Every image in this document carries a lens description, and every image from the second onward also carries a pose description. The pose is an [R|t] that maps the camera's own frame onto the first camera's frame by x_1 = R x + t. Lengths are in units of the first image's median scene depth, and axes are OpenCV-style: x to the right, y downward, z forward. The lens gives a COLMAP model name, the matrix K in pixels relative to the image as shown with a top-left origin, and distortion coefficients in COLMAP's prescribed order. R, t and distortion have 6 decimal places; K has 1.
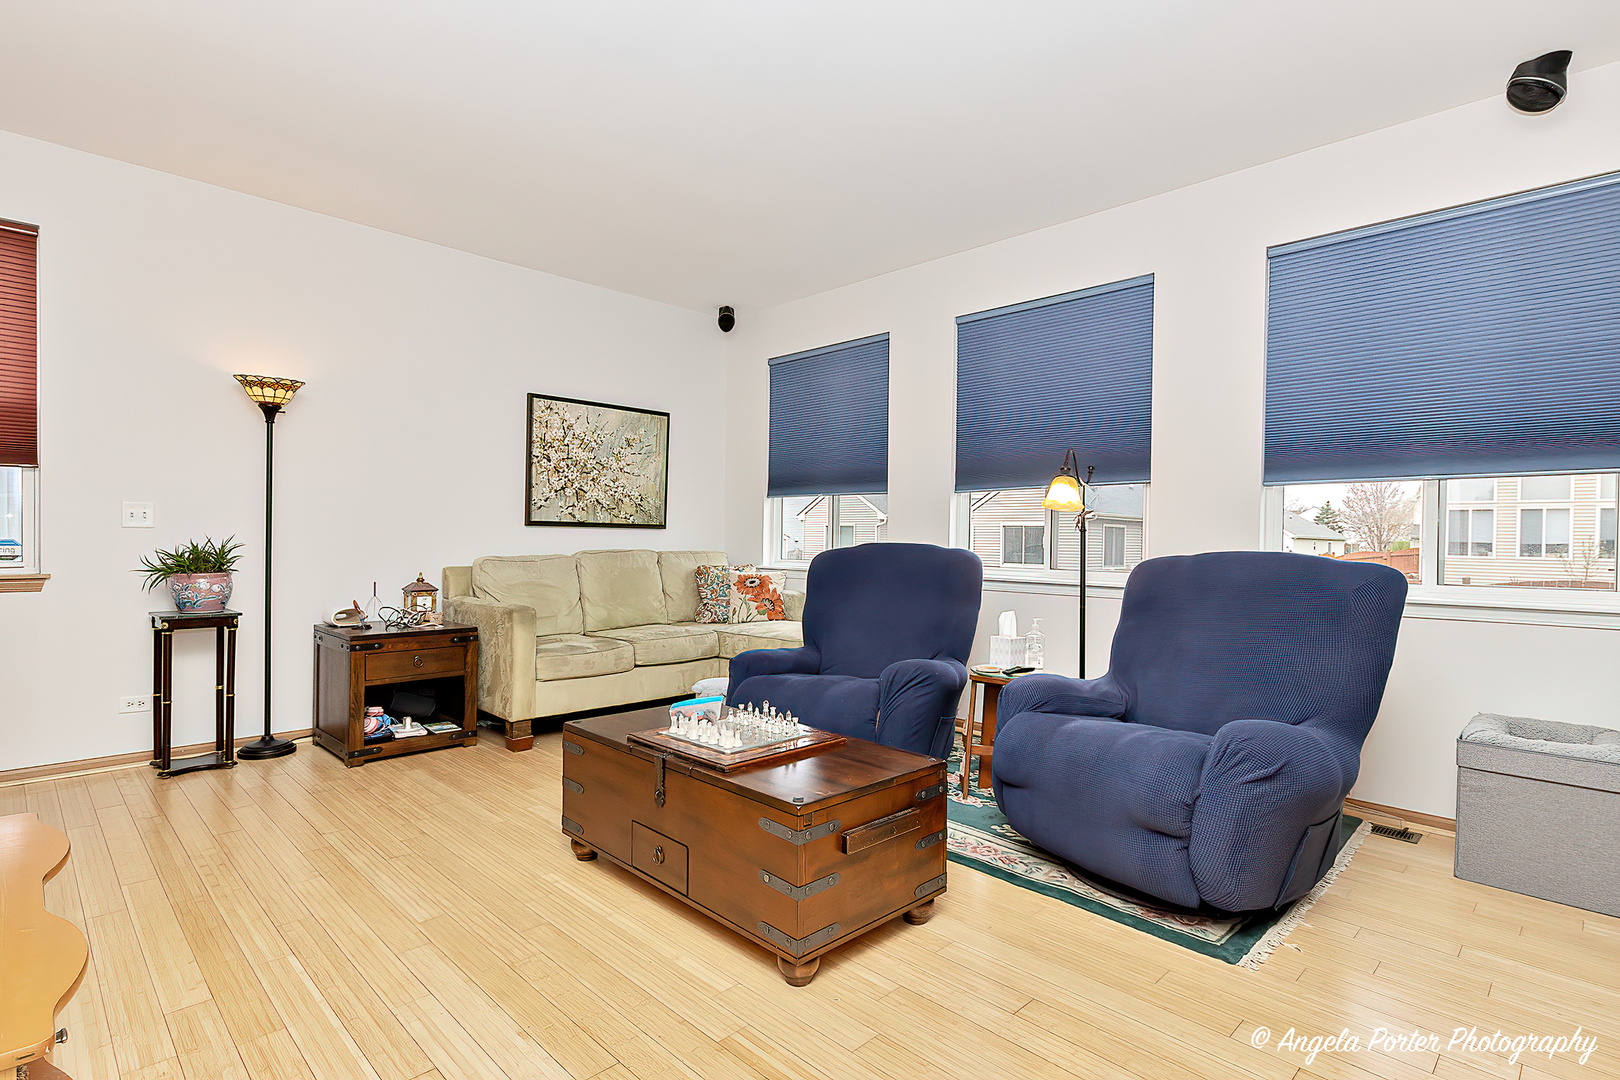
lens RADIAL K [[789.9, 0, 807.3], [0, 789.9, 536.0], [0, 0, 1]] dist [0.021583, -0.000393]
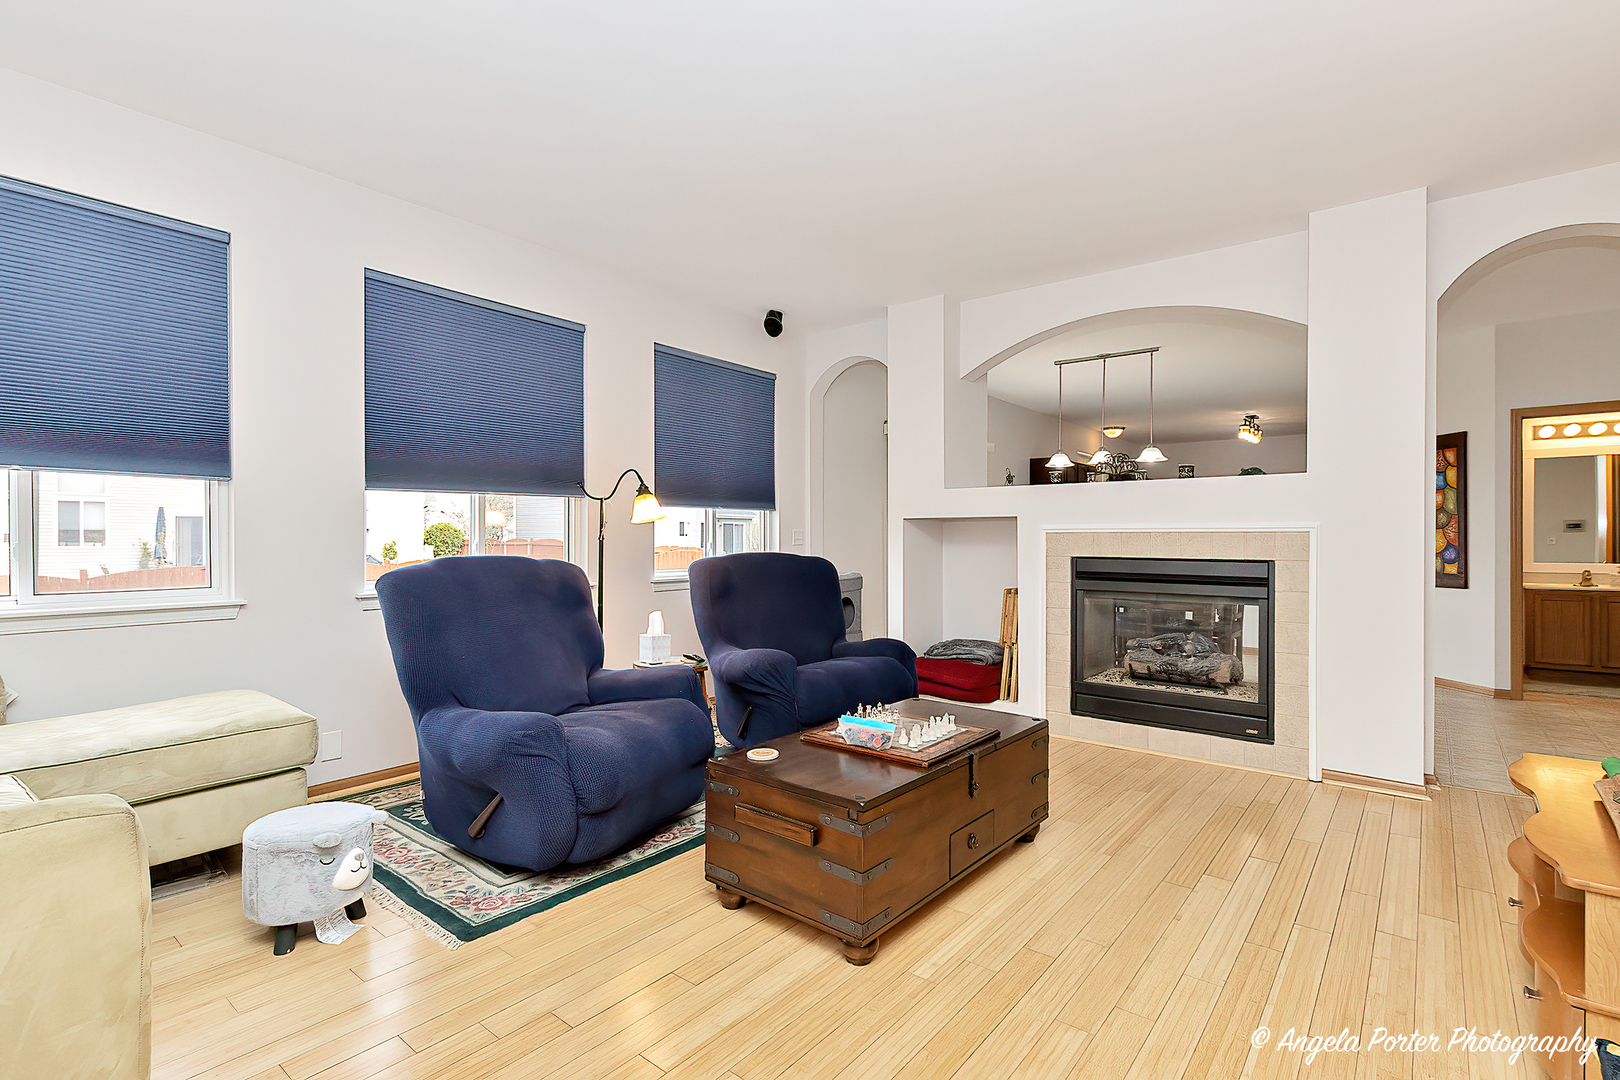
lens RADIAL K [[710.7, 0, 807.2], [0, 710.7, 543.9], [0, 0, 1]] dist [-0.000723, -0.000086]
pose [[-0.063629, -0.005321, 0.997959, -0.949241], [0.002214, 0.999983, 0.005473, -0.010226], [-0.997971, 0.002558, -0.063616, 1.066972]]
